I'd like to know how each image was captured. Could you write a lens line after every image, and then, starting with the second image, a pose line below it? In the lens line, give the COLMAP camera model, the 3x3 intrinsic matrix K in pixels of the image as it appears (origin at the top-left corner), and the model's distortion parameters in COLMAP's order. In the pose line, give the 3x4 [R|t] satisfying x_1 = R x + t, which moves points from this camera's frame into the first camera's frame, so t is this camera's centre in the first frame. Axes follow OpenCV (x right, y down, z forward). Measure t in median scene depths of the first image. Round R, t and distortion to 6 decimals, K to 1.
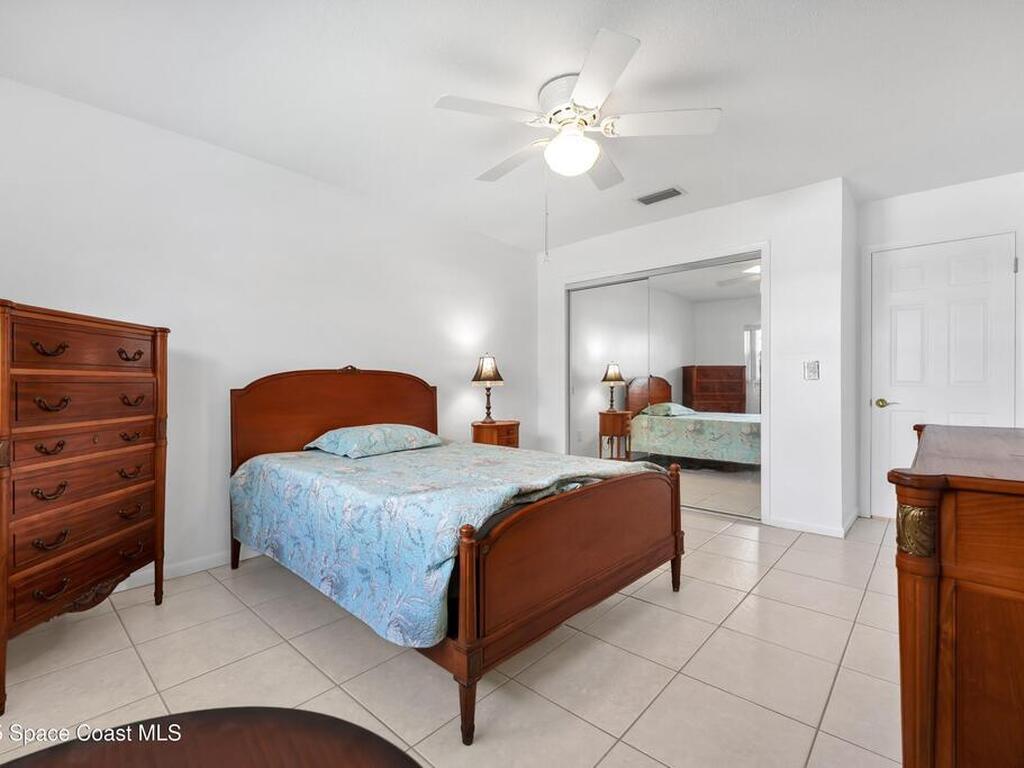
lens RADIAL K [[467.4, 0, 518.4], [0, 467.4, 386.0], [0, 0, 1]] dist [0.001397, -0.000254]
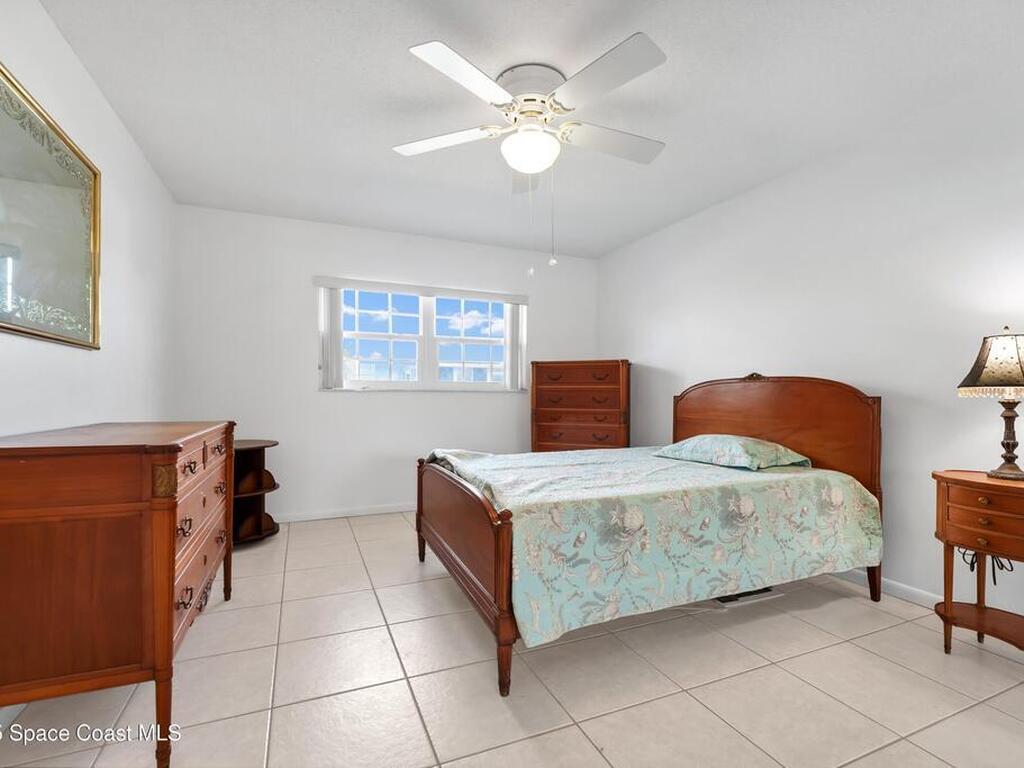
lens RADIAL K [[467.4, 0, 518.4], [0, 467.4, 386.0], [0, 0, 1]] dist [0.001397, -0.000254]
pose [[-0.451983, -0.010832, -0.891961, 0.631763], [-0.010379, 0.999922, -0.006883, -0.003866], [0.891966, 0.006147, -0.452060, 0.866193]]
